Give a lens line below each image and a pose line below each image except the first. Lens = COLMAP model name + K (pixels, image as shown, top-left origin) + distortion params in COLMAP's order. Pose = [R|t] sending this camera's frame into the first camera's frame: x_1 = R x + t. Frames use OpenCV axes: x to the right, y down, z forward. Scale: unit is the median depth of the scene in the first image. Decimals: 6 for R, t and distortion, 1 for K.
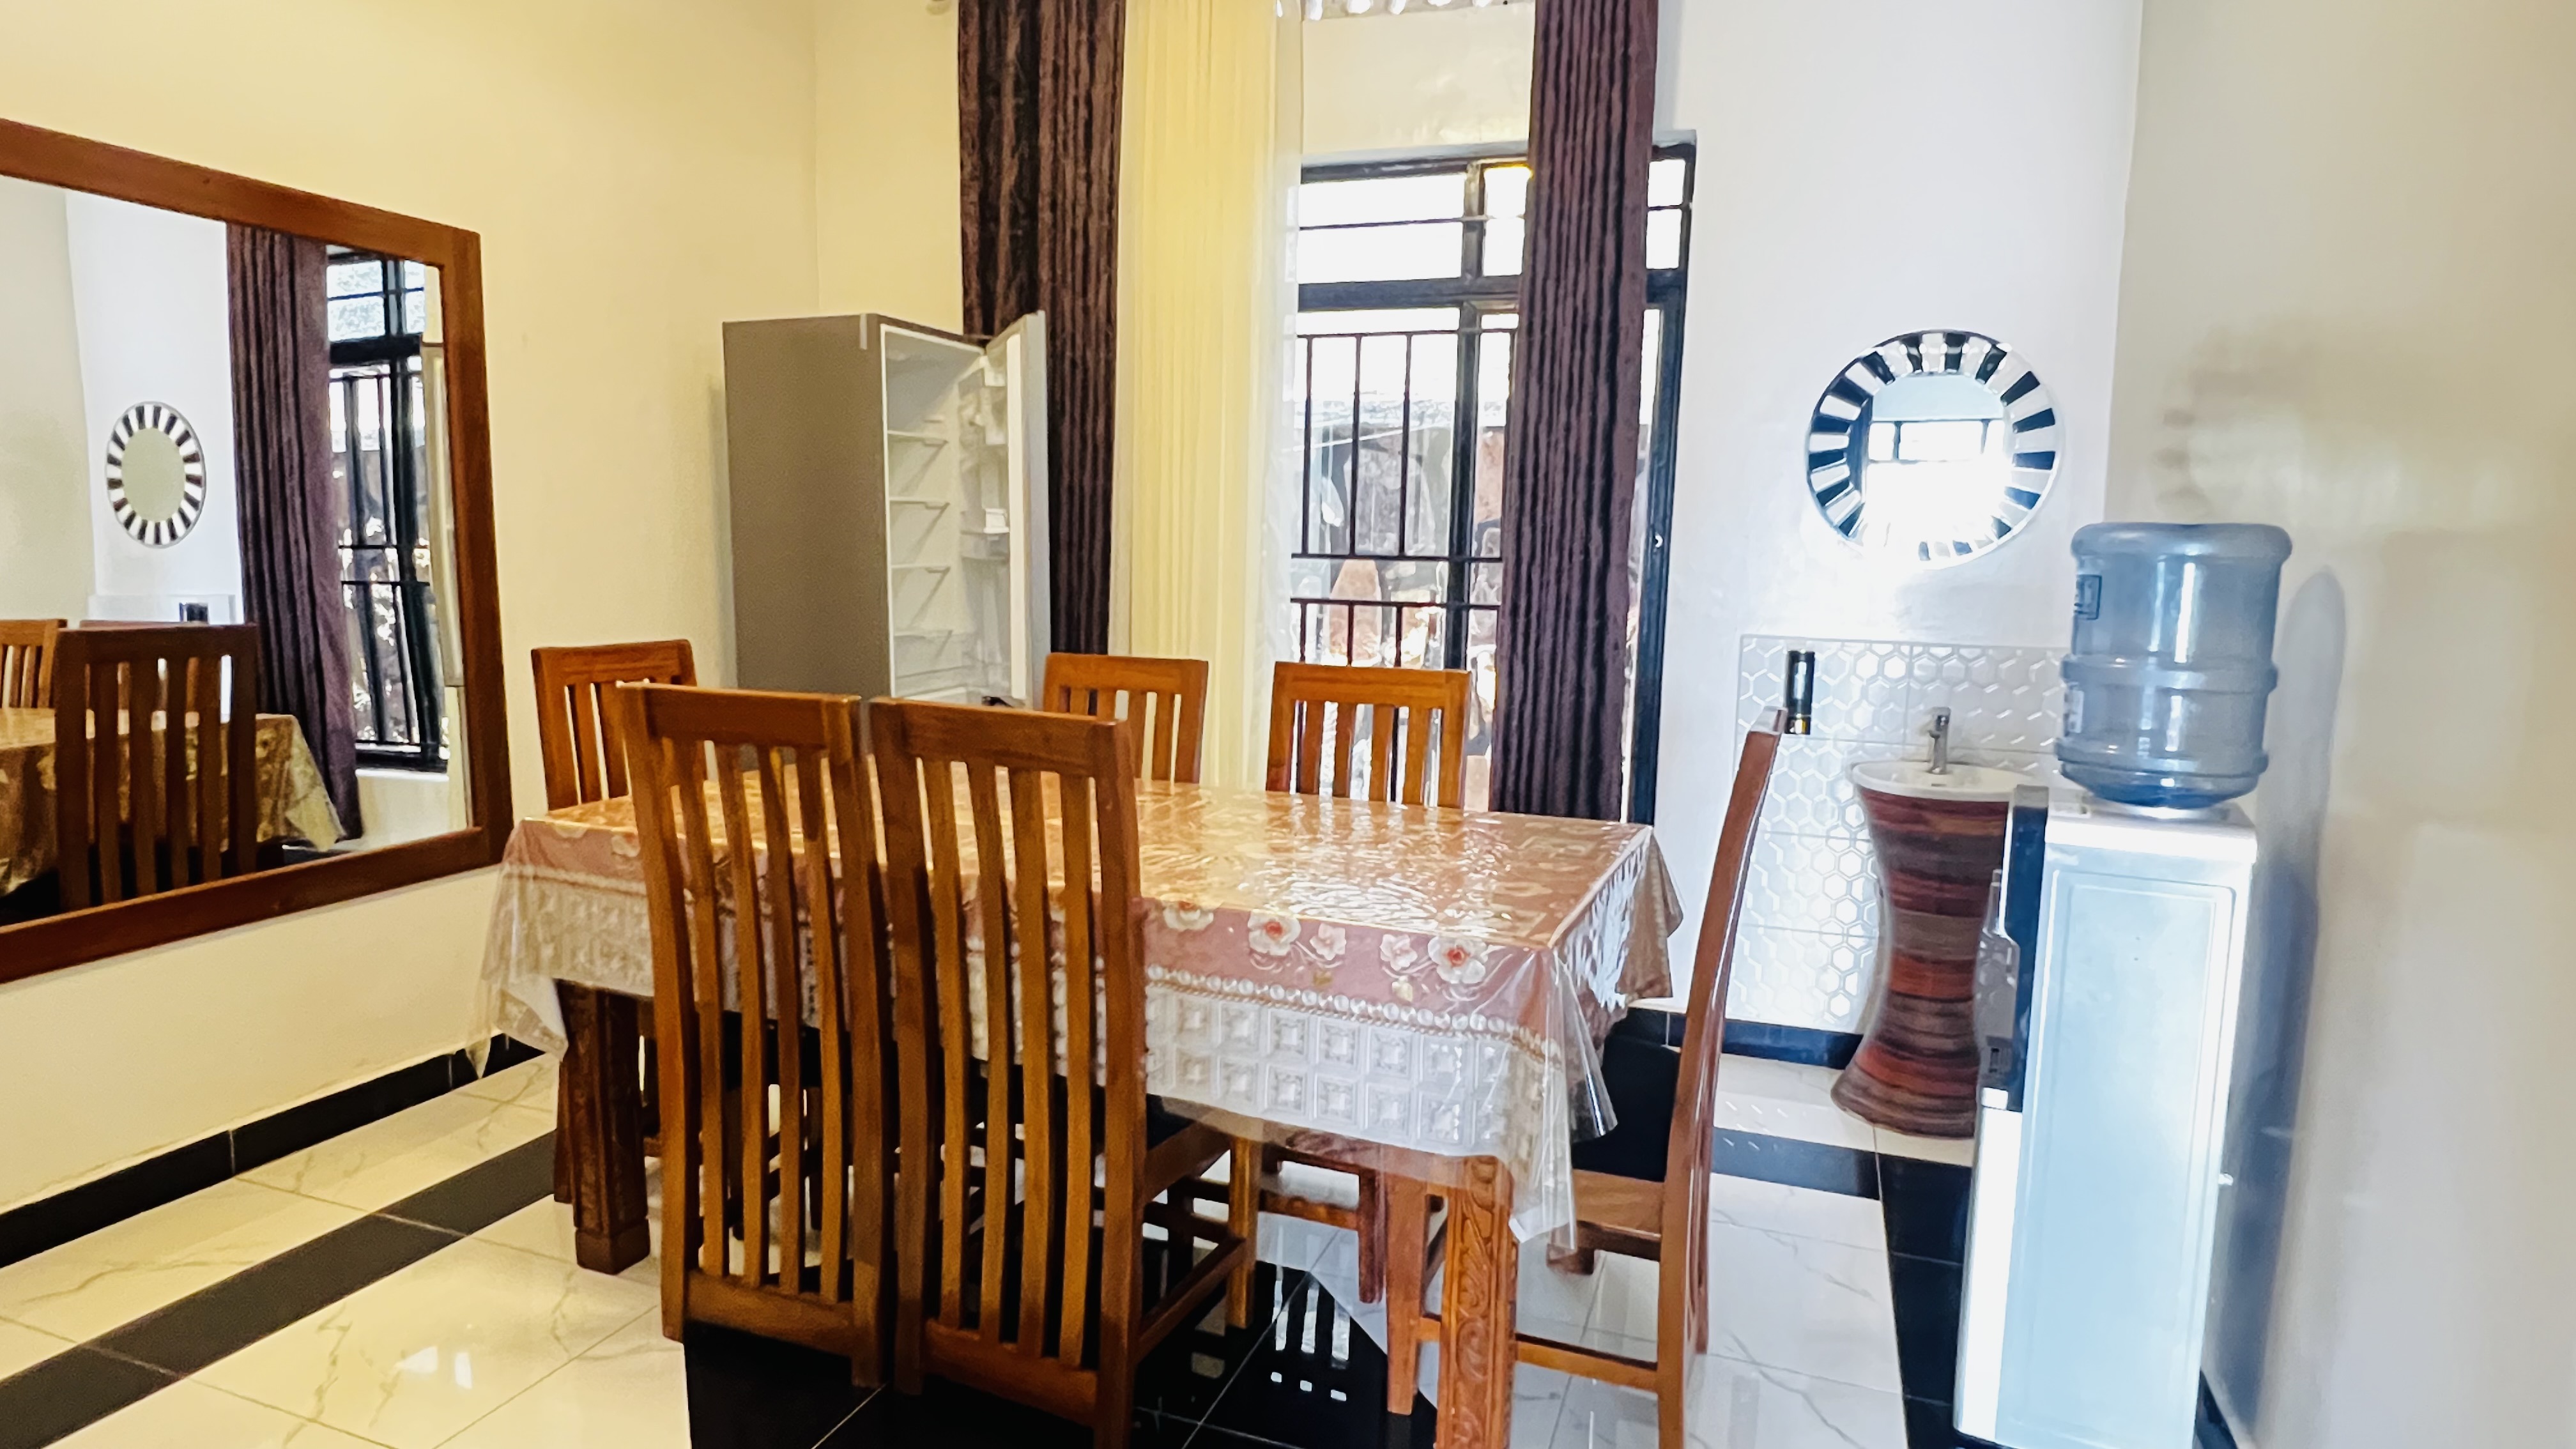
lens RADIAL K [[1406.2, 0, 1276.6], [0, 1406.2, 728.7], [0, 0, 1]] dist [-0.005367, 0.000391]
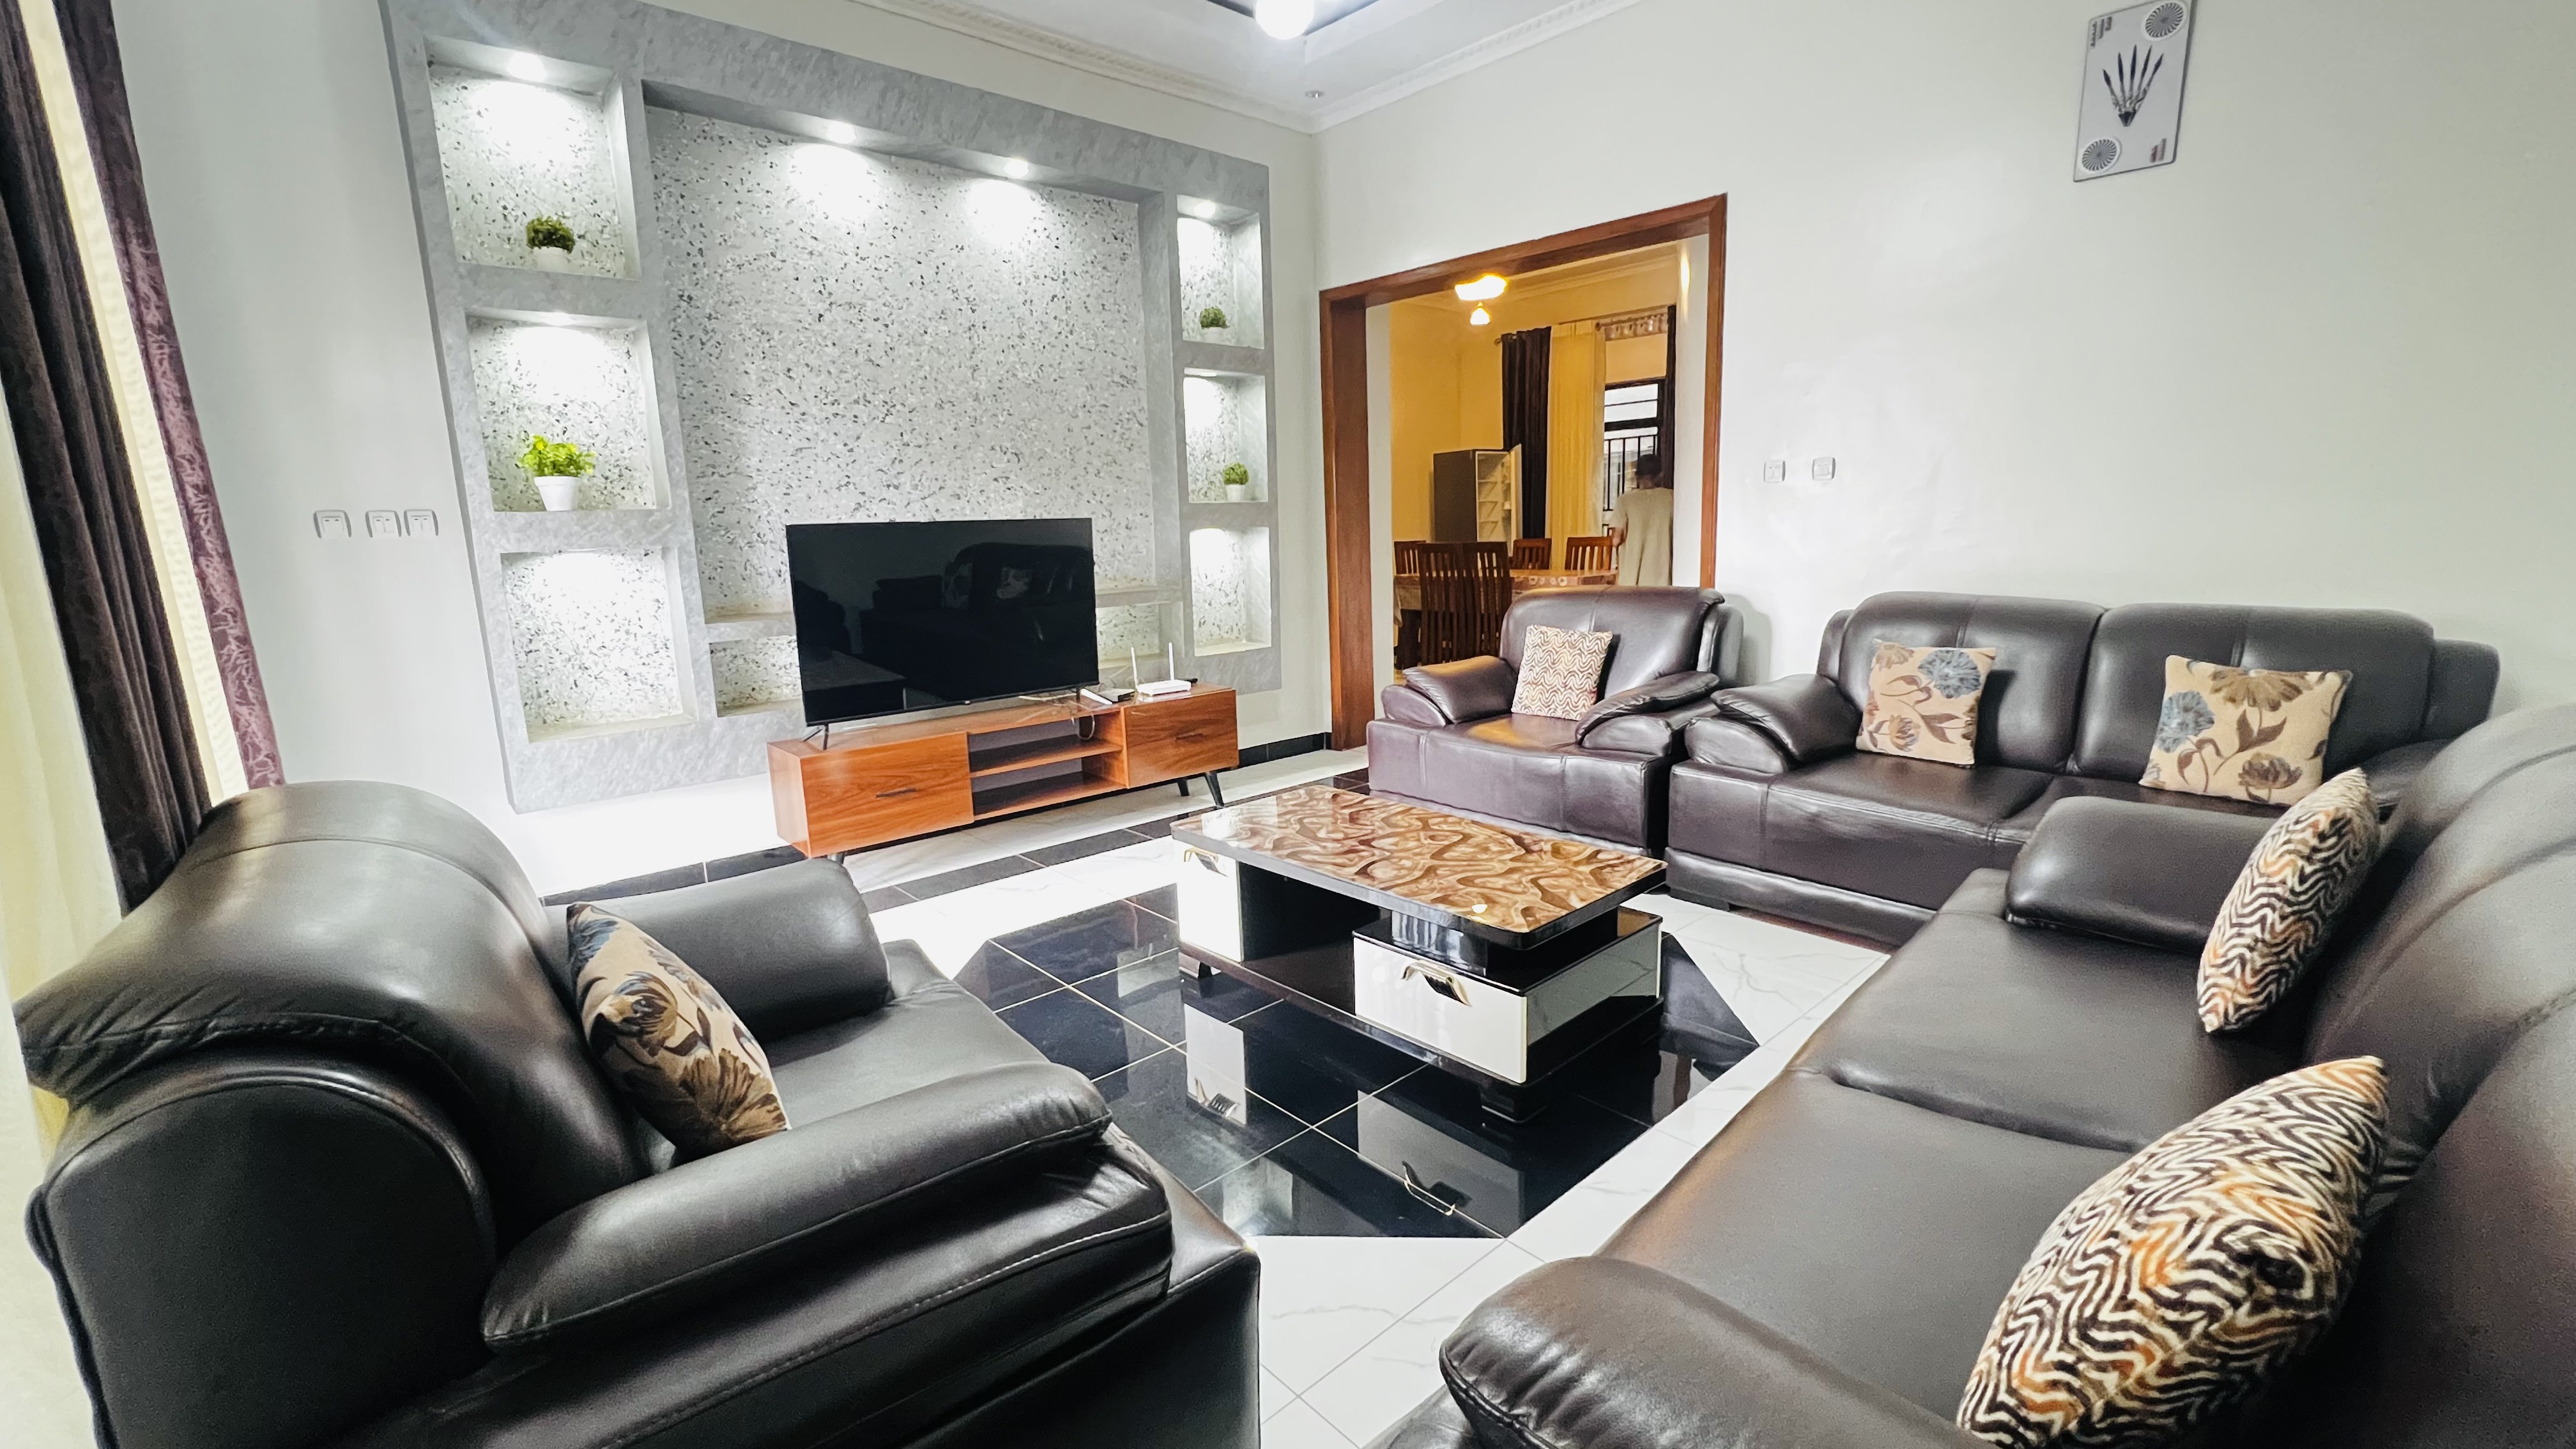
lens RADIAL K [[1033.3, 0, 1279.4], [0, 1033.3, 723.7], [0, 0, 1]] dist [-0.001599, -0.000091]
pose [[0.874083, 0.033810, -0.484598, 0.612086], [-0.003833, 0.998024, 0.062717, 0.254201], [0.485761, -0.052963, 0.872486, -1.671231]]
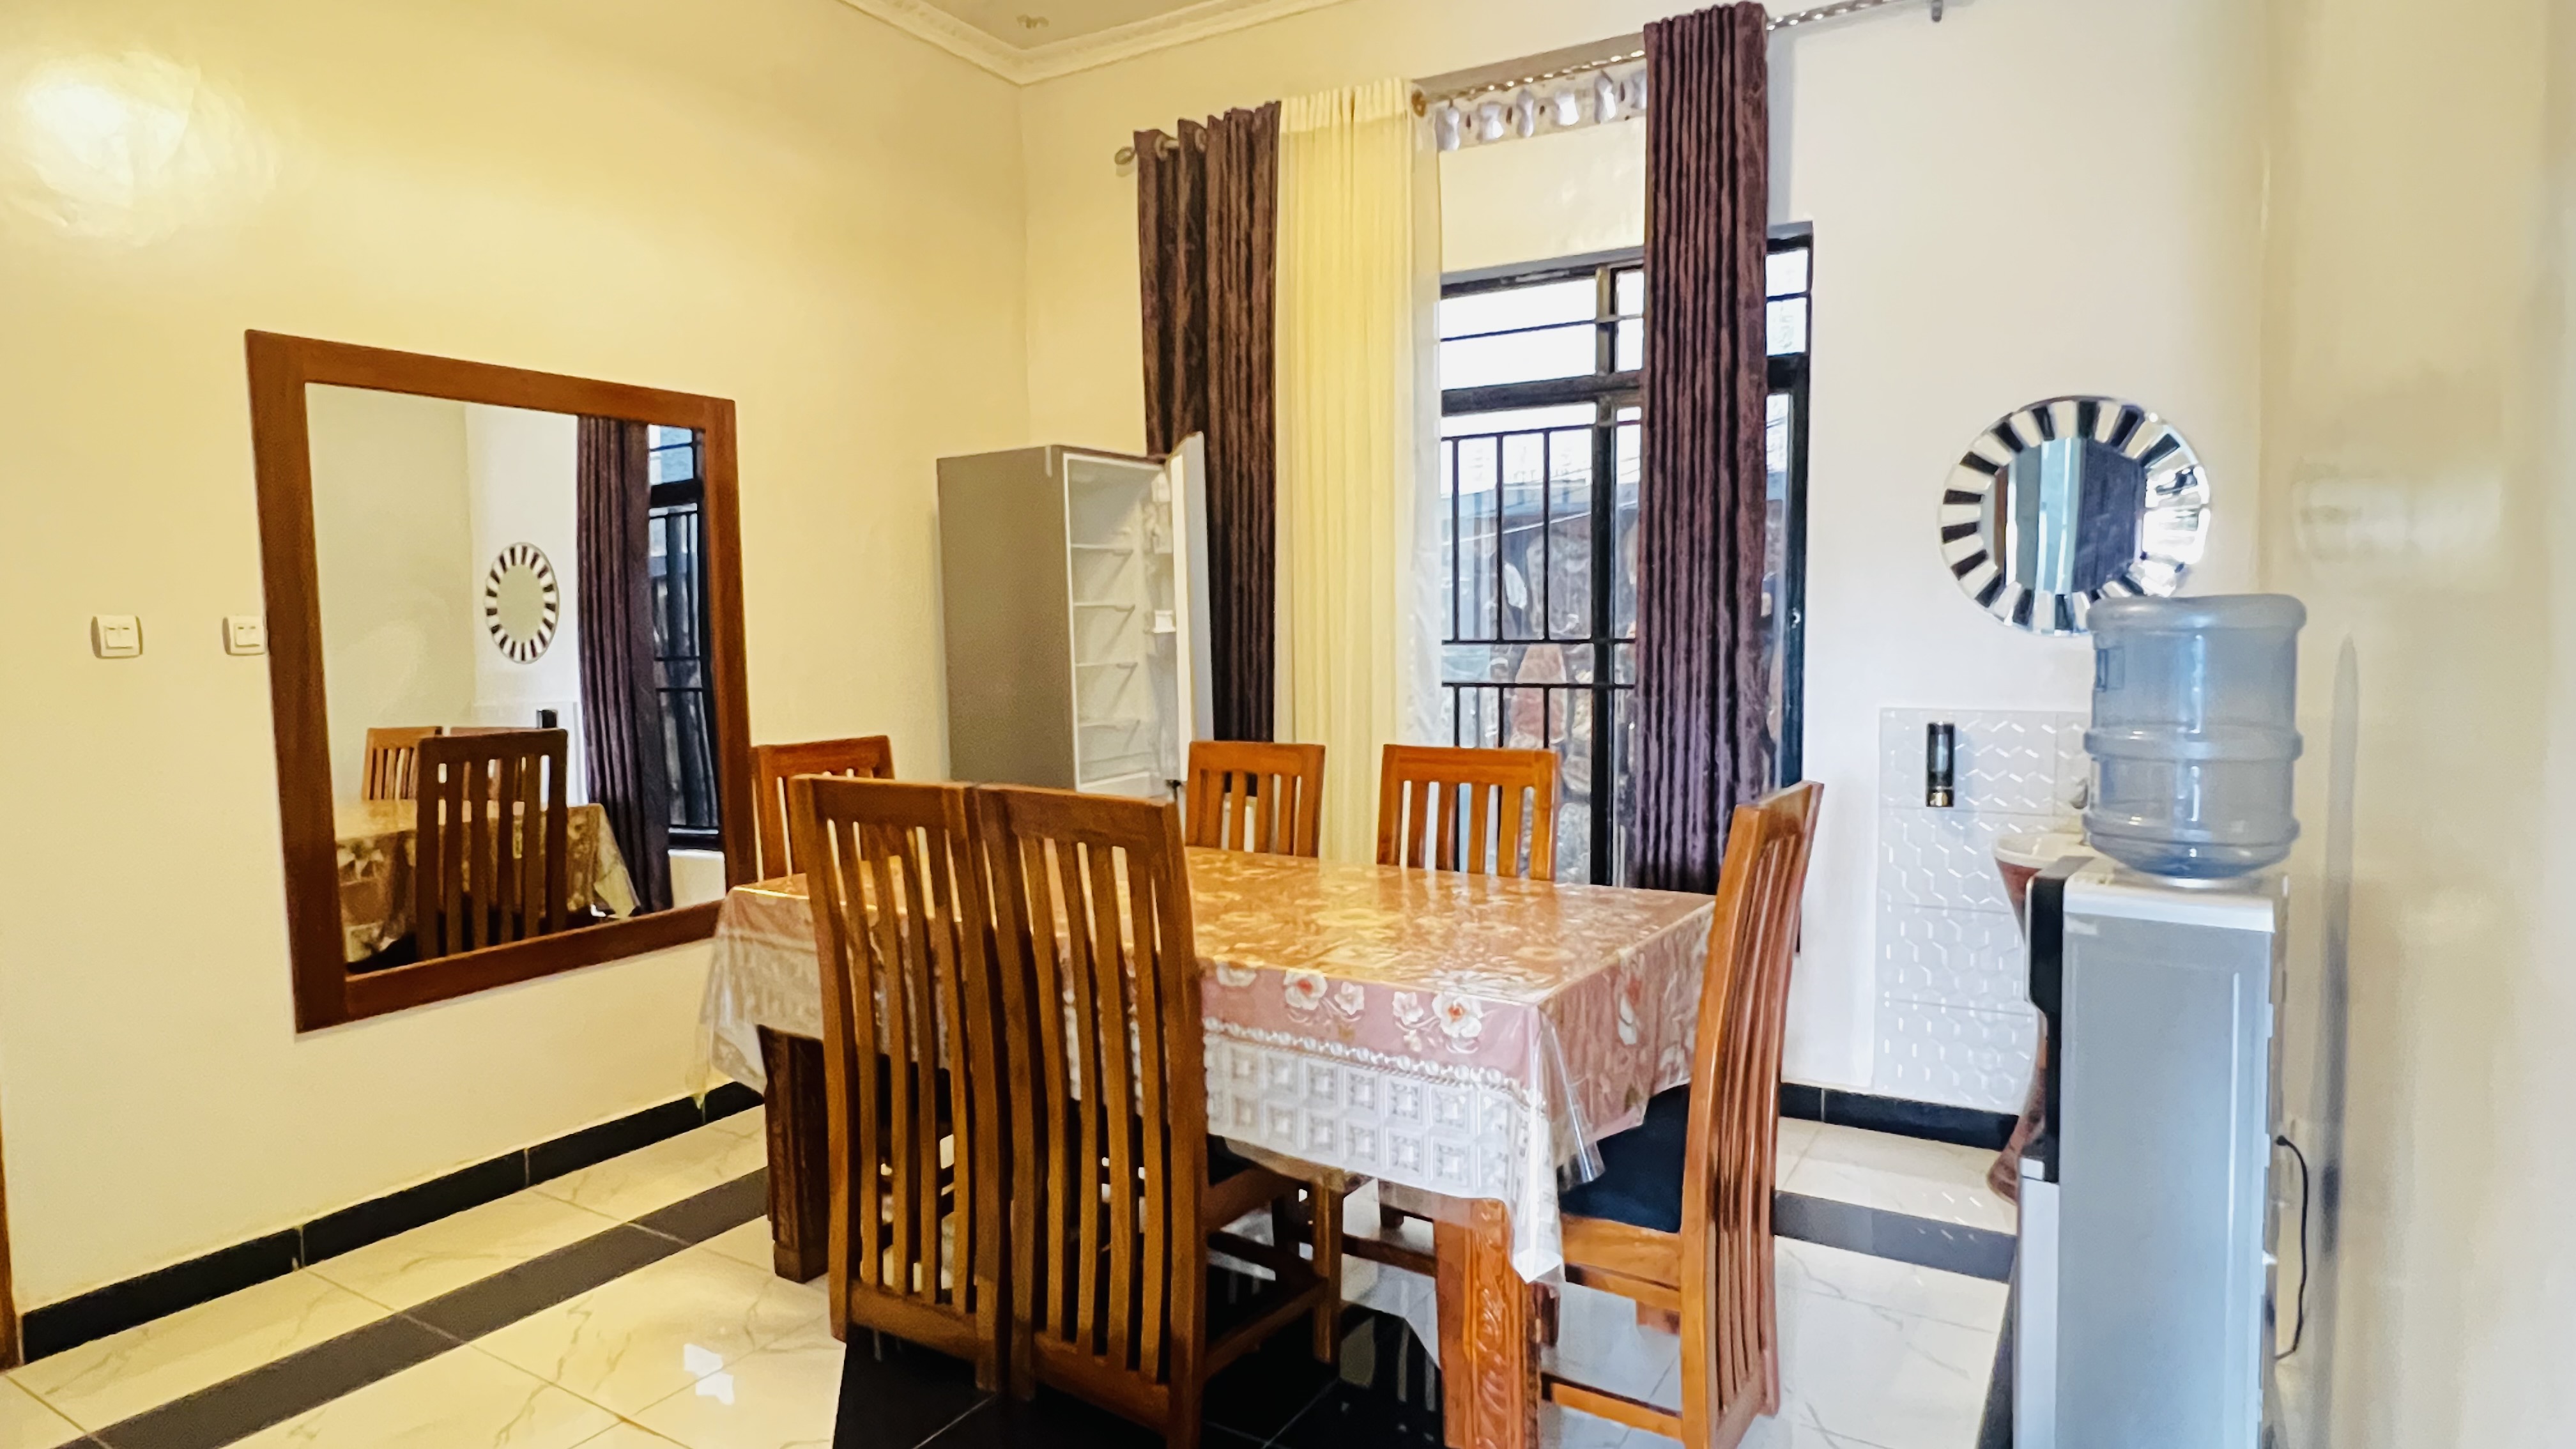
lens RADIAL K [[1406.2, 0, 1295.1], [0, 1406.2, 722.0], [0, 0, 1]] dist [-0.005367, 0.000391]
pose [[0.981379, -0.021702, -0.190851, 0.118732], [0.010089, 0.998049, -0.061611, 0.000458], [0.191816, 0.058538, 0.979684, -0.064991]]
